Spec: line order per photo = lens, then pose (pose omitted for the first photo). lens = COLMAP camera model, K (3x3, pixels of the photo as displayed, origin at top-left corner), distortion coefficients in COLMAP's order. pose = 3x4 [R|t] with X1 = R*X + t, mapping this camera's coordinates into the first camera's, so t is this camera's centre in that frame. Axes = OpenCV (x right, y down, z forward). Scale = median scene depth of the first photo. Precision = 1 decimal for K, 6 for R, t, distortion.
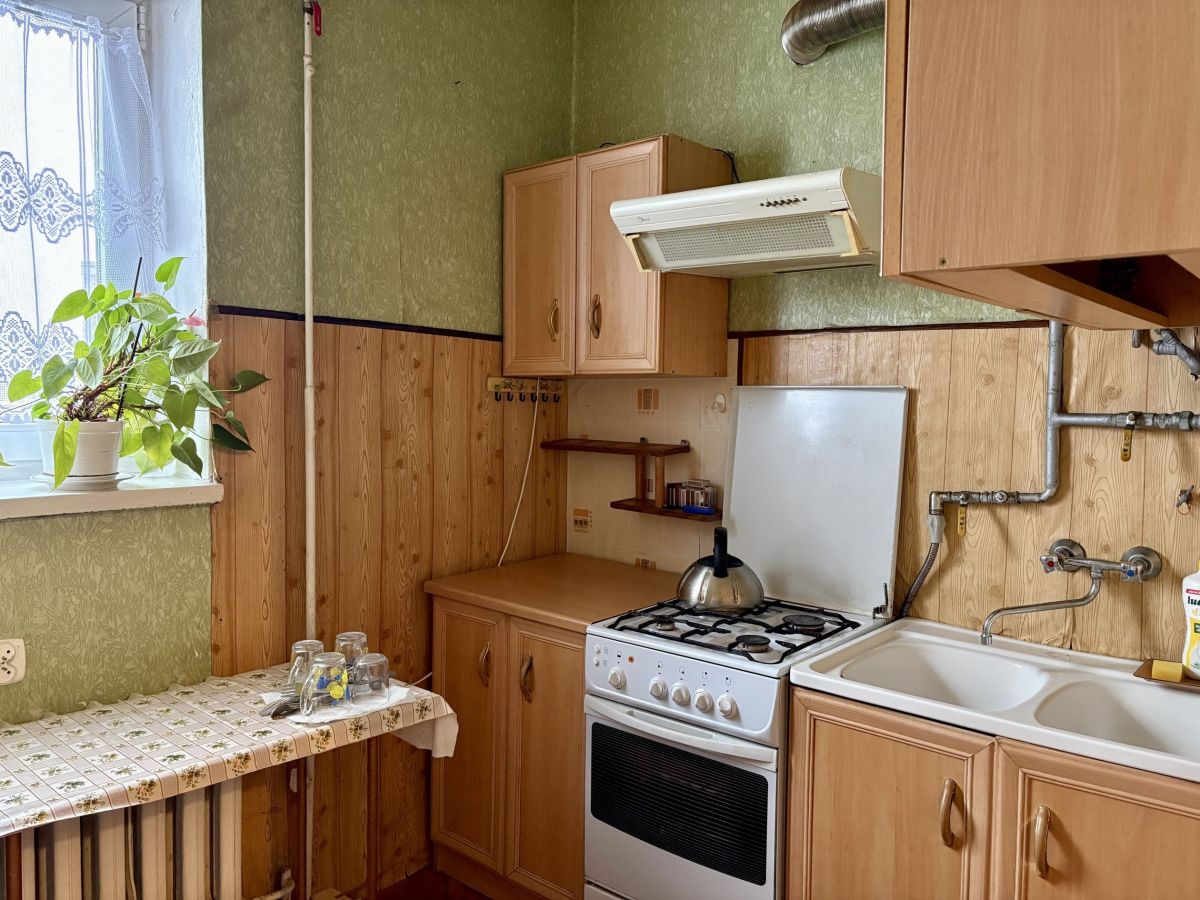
lens RADIAL K [[910.6, 0, 600.0], [0, 910.6, 450.0], [0, 0, 1]] dist [0.051242, -0.048536]
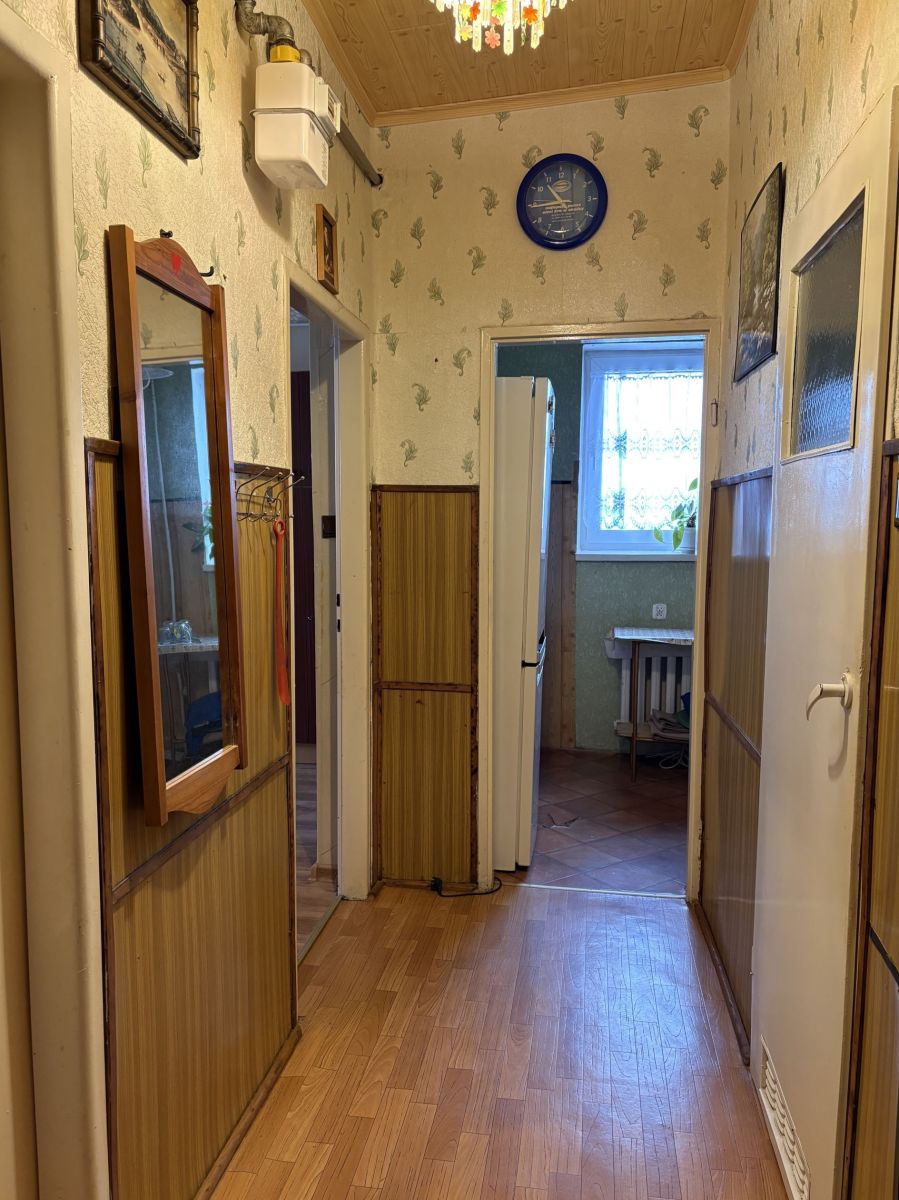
lens RADIAL K [[913.6, 0, 449.3], [0, 913.6, 622.3], [0, 0, 1]] dist [0.075547, -0.093531]
pose [[0.523602, 0.080420, -0.848159, 1.275470], [-0.045860, 0.996752, 0.066198, 0.092679], [0.850728, 0.004235, 0.525589, -0.940614]]
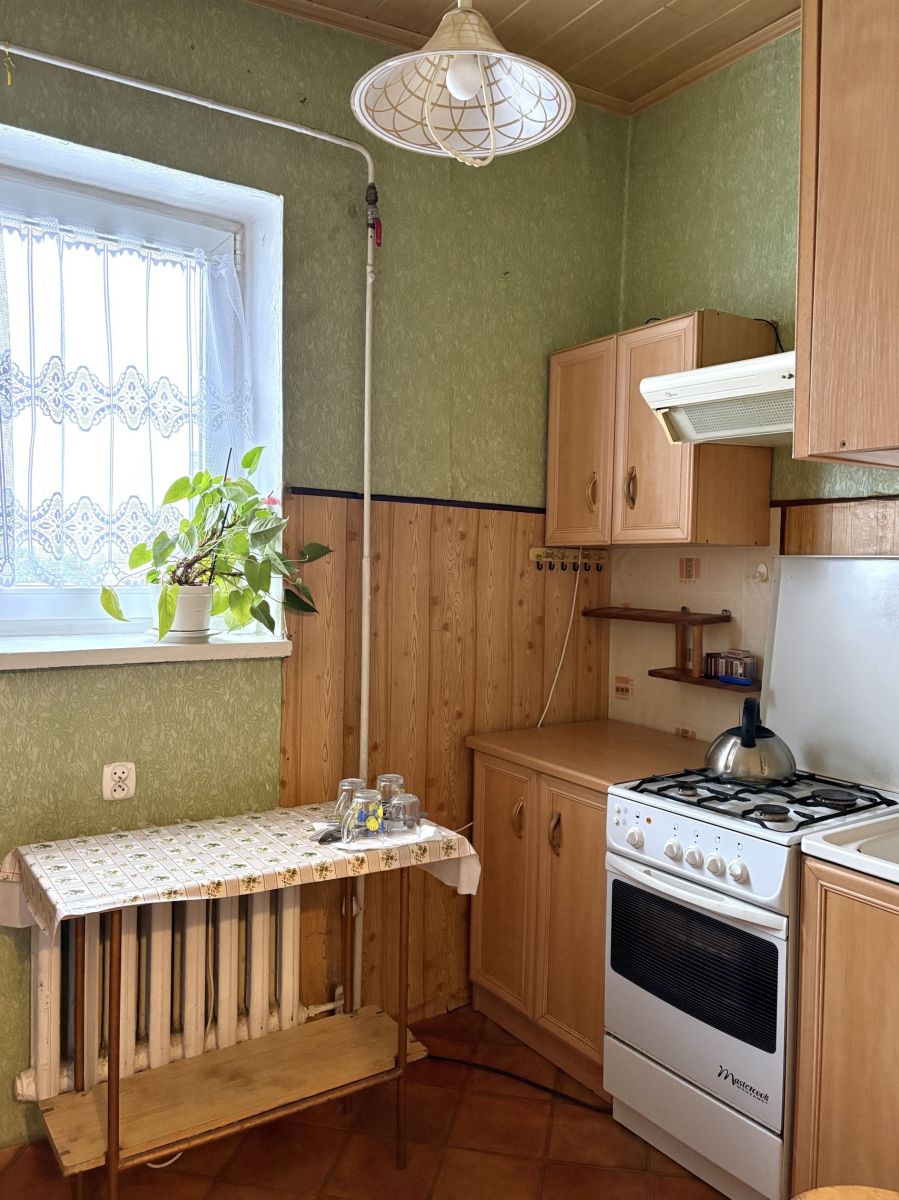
lens RADIAL K [[931.8, 0, 448.0], [0, 931.8, 605.7], [0, 0, 1]] dist [0.040274, -0.009877]
pose [[0.965777, 0.014003, -0.258996, 0.085432], [-0.018225, 0.999737, -0.013907, 0.005483], [0.258734, 0.018152, 0.965778, -0.085944]]
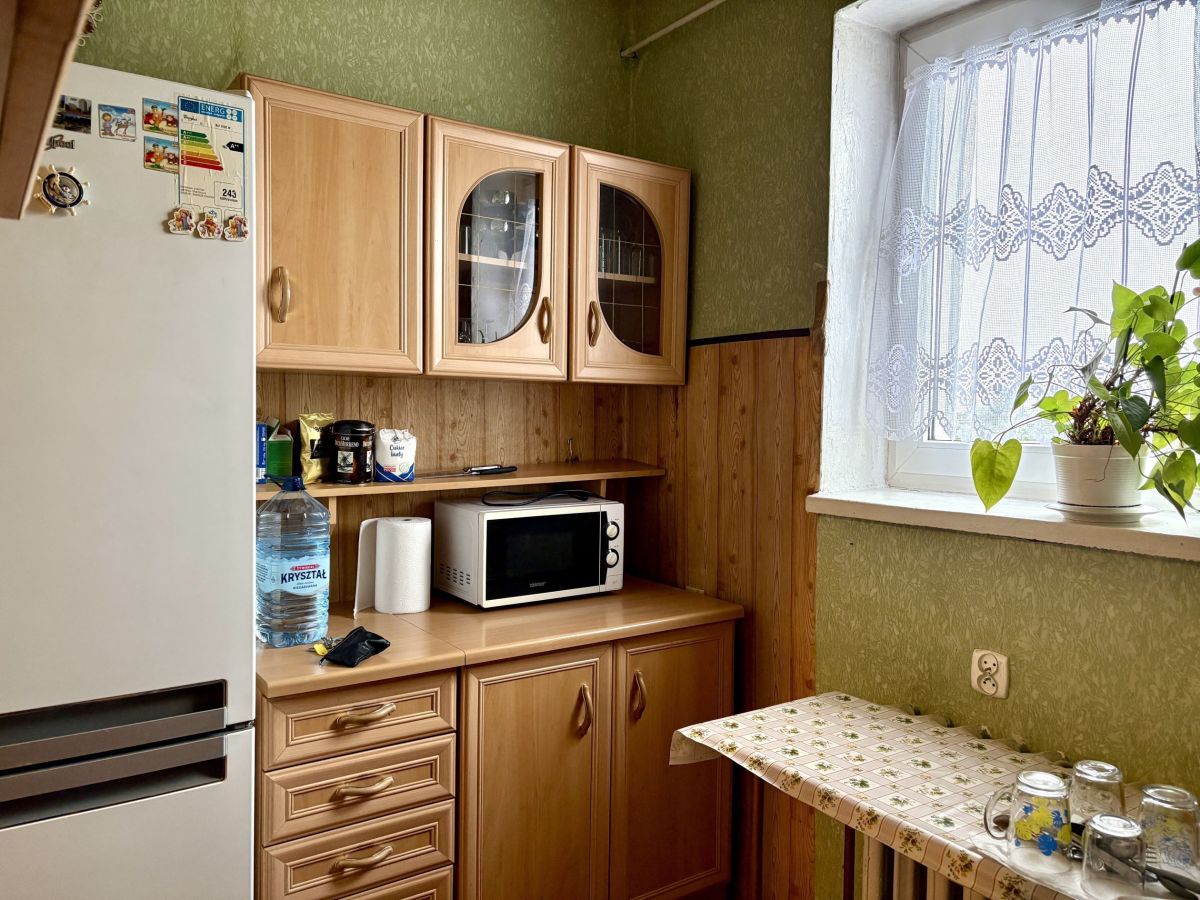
lens RADIAL K [[913.2, 0, 600.0], [0, 913.2, 450.0], [0, 0, 1]] dist [0.029078, -0.010679]
pose [[-0.244273, 0.021339, -0.969472, 0.403745], [-0.074004, 0.996432, 0.040578, -0.025559], [0.966878, 0.081657, -0.241823, 0.715774]]
